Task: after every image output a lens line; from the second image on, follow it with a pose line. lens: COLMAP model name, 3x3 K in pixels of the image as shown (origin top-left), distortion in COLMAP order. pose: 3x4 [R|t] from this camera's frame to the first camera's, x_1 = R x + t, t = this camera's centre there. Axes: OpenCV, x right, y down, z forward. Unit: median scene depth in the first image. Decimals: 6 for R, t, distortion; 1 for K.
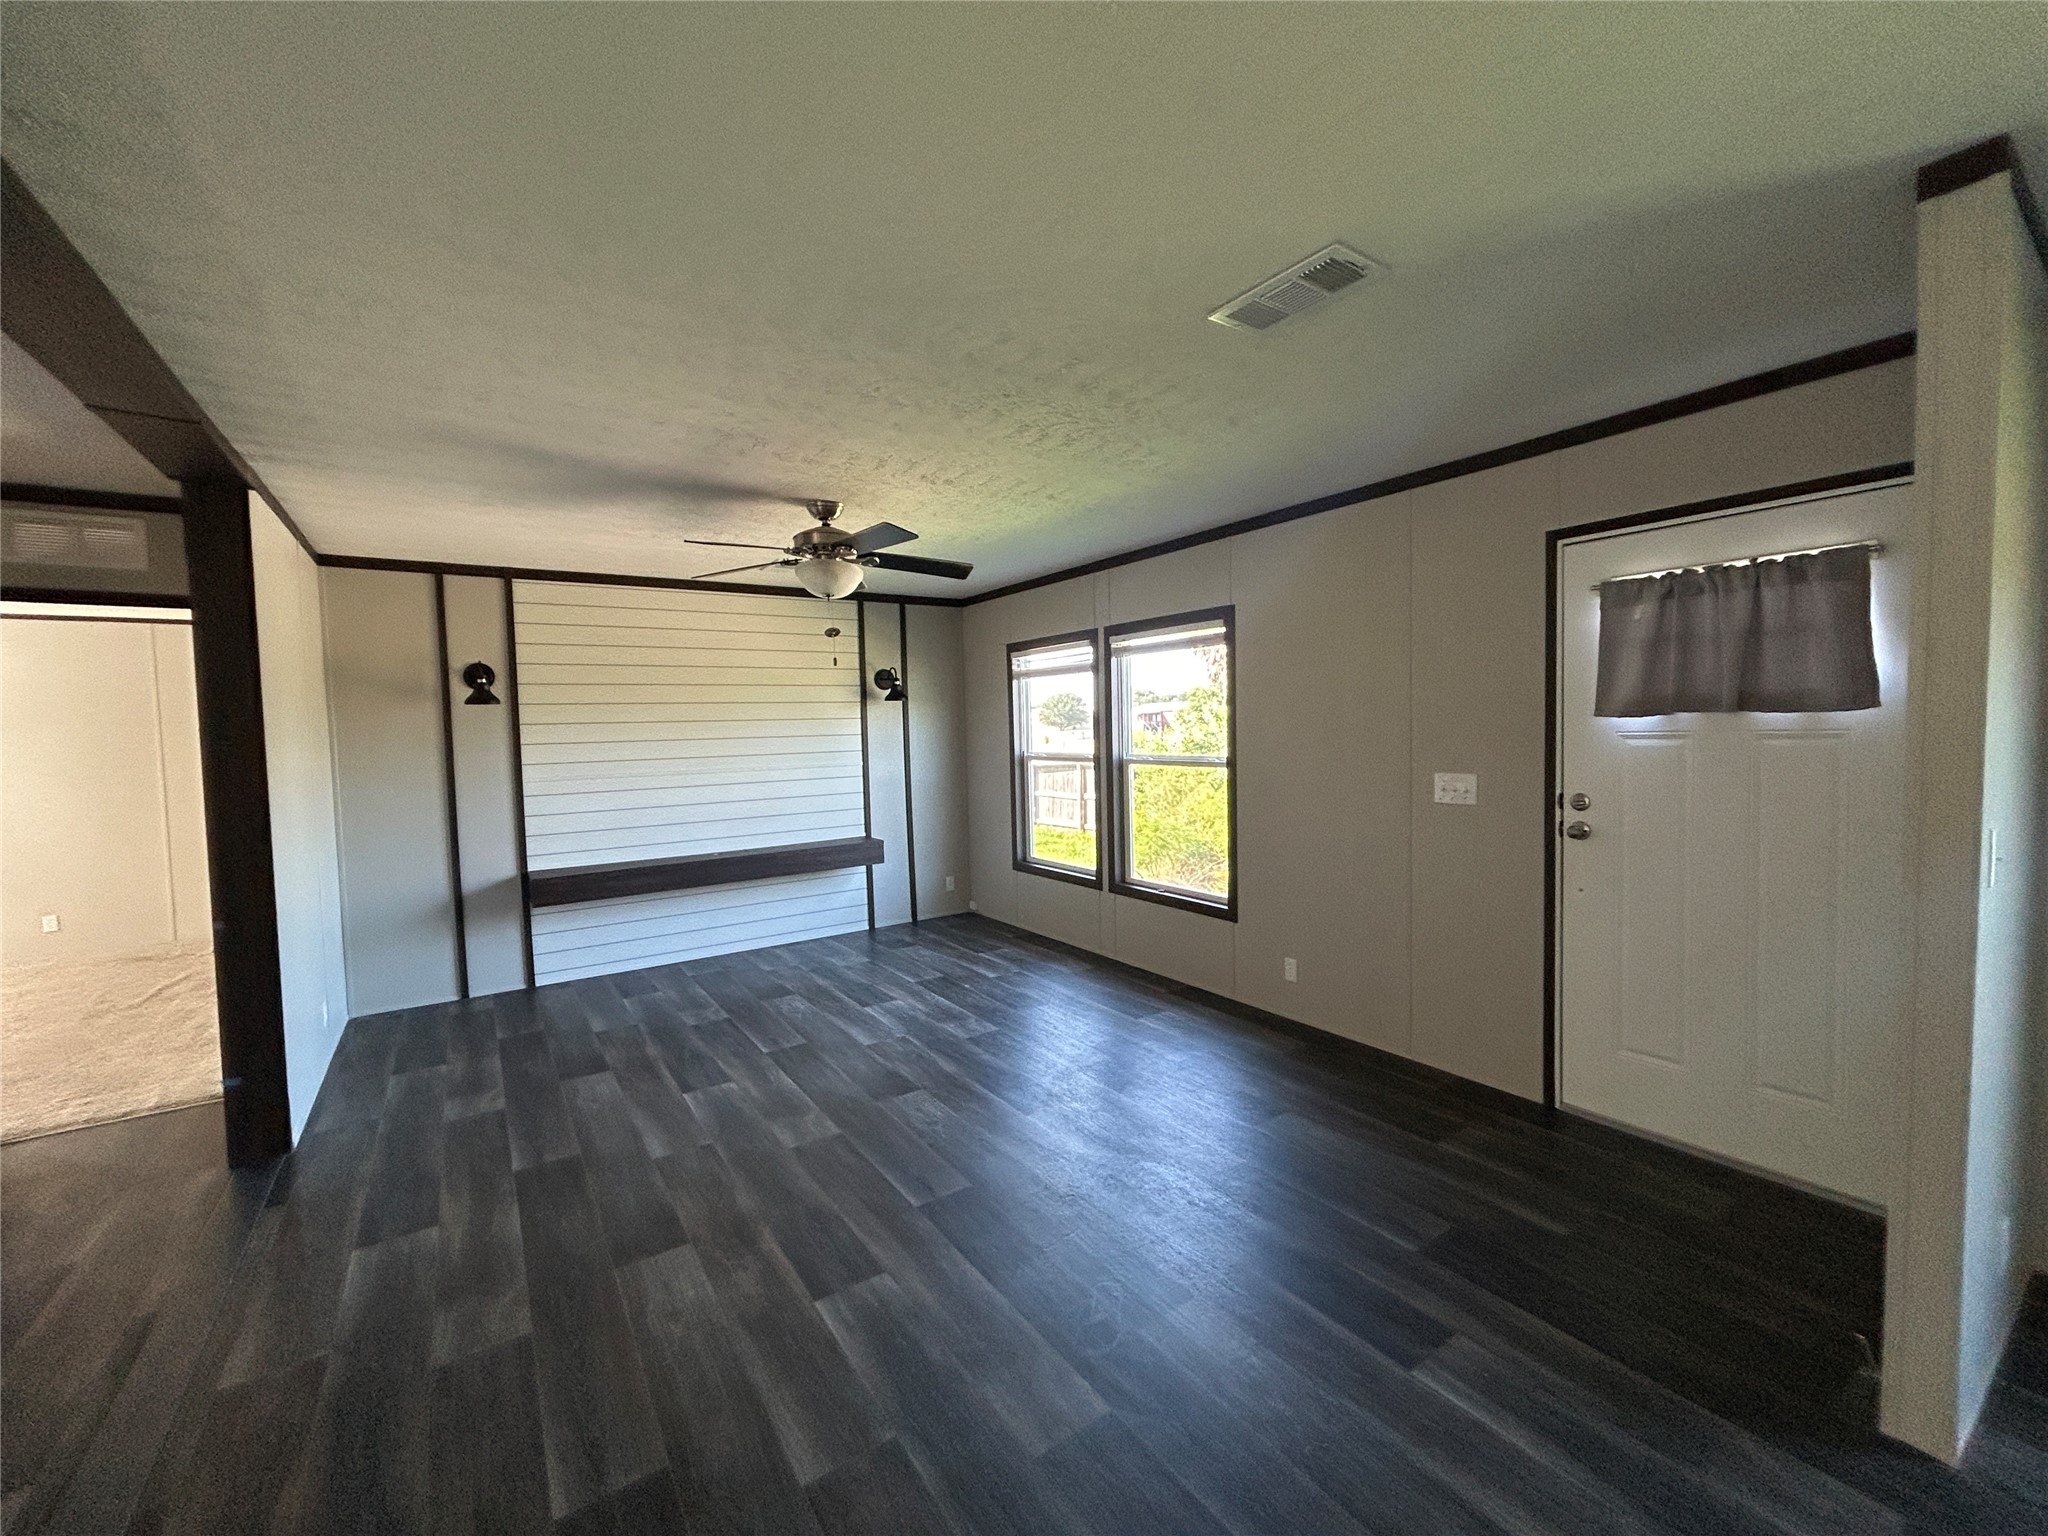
lens RADIAL K [[824.4, 0, 1024.4], [0, 824.4, 767.6], [0, 0, 1]] dist [-0.011996, 0.000656]
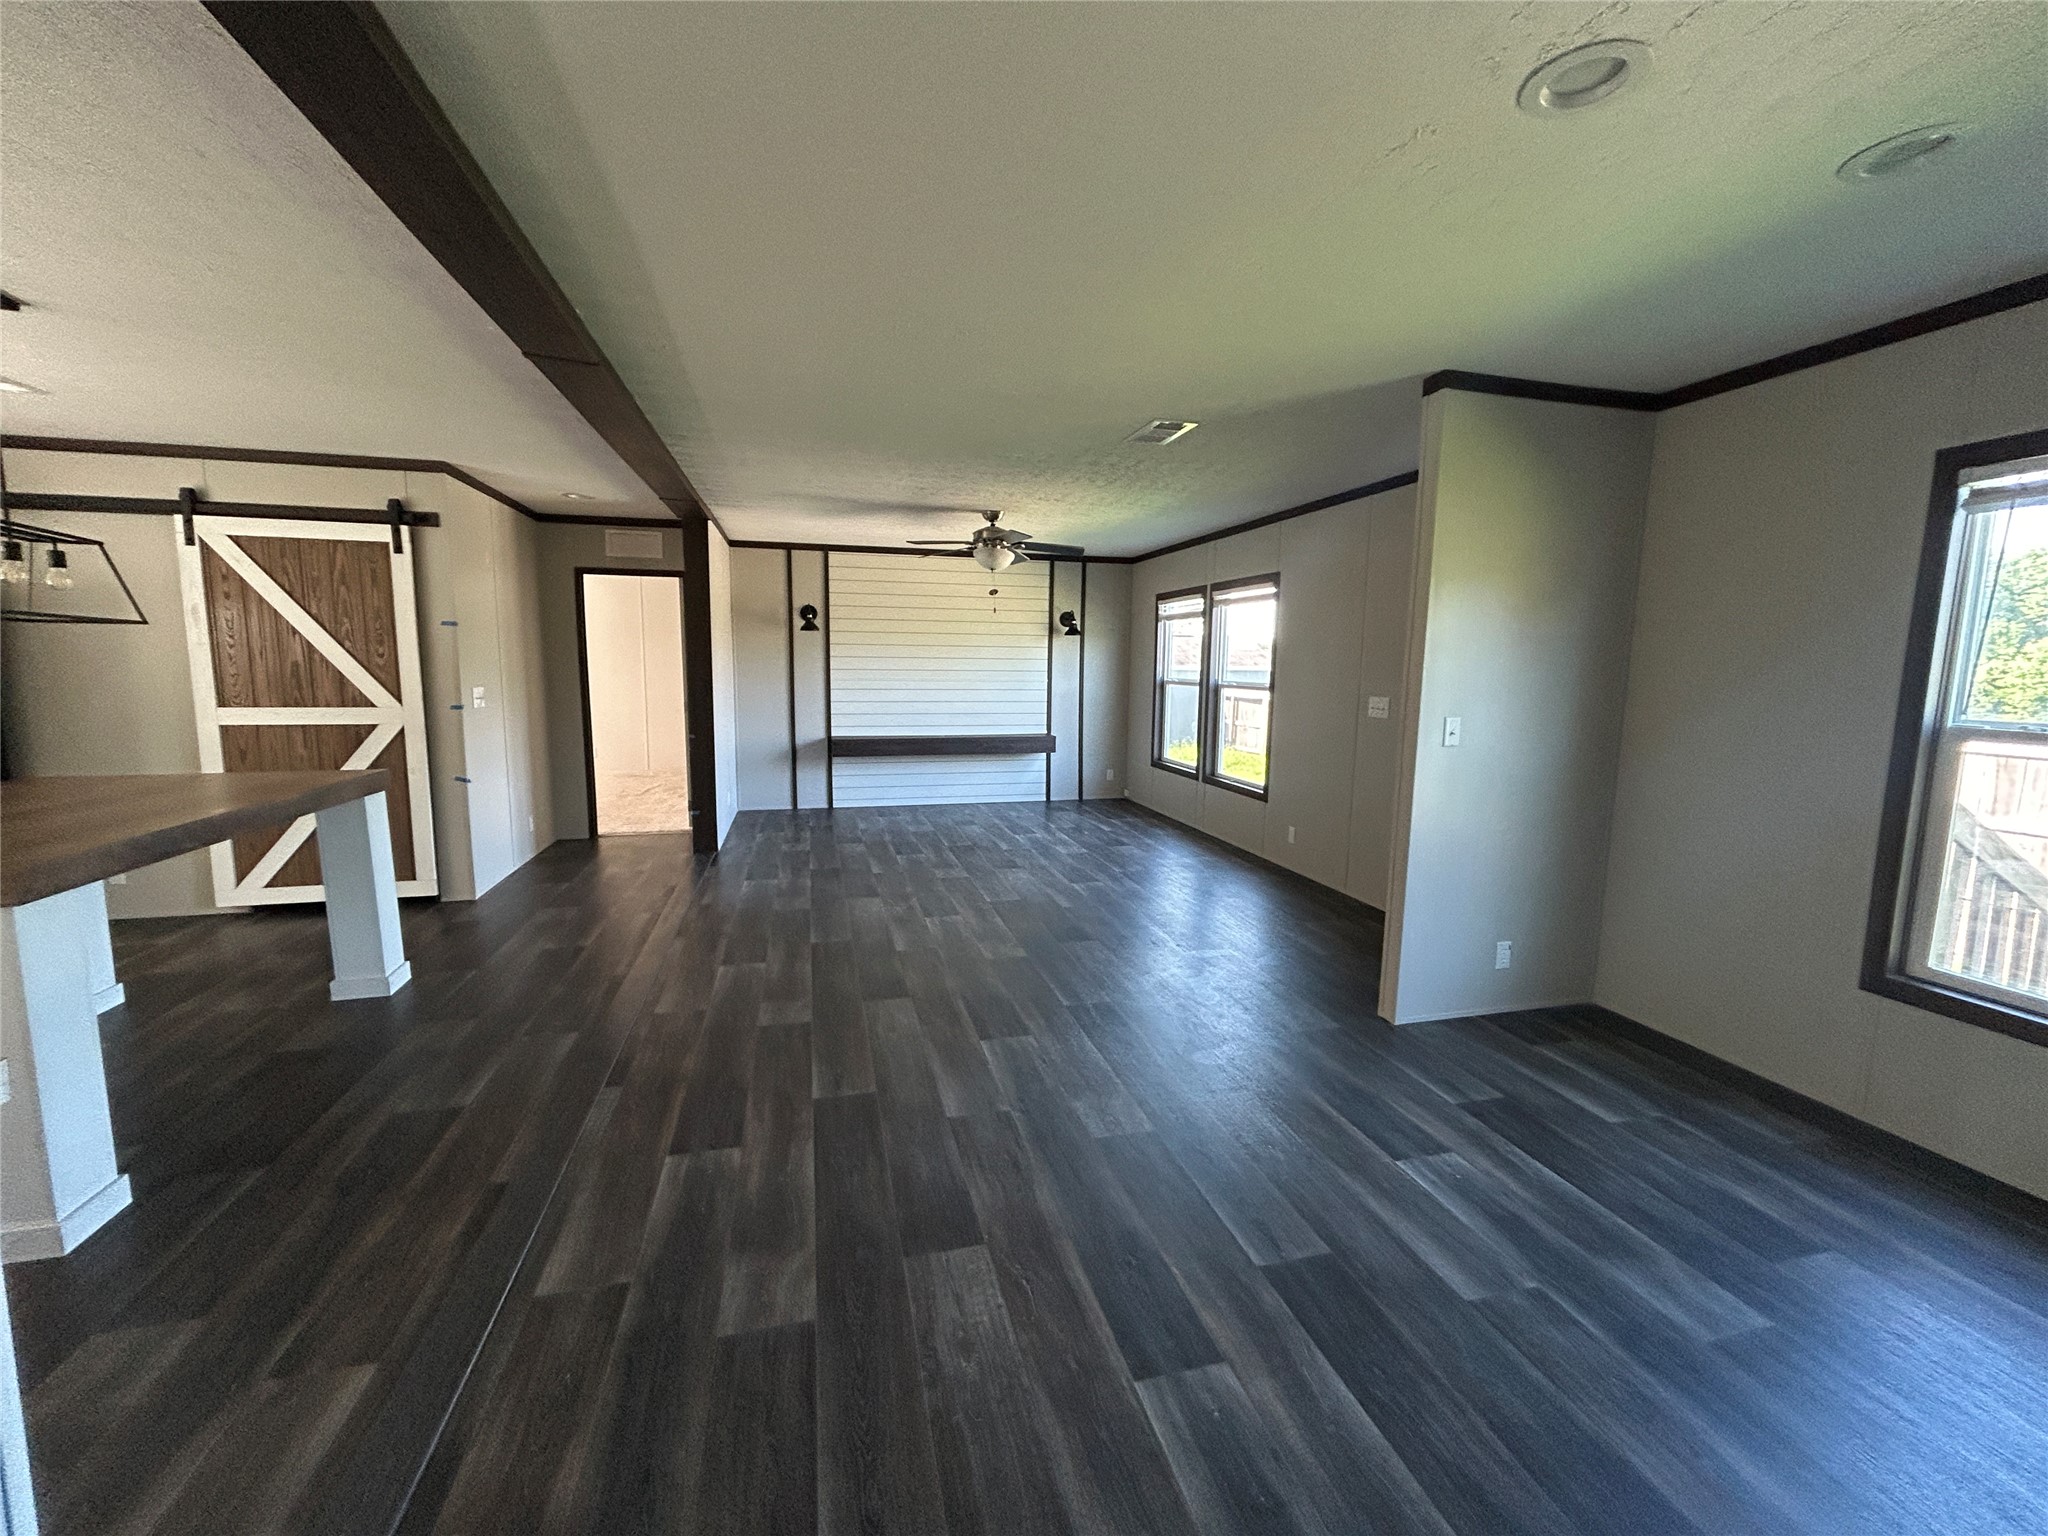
lens RADIAL K [[824.4, 0, 1018.5], [0, 824.4, 766.7], [0, 0, 1]] dist [-0.011996, 0.000656]
pose [[0.938880, 0.080815, -0.334623, 0.289776], [-0.054035, 0.994601, 0.088596, 0.023961], [0.339976, -0.065100, 0.938178, -0.400768]]
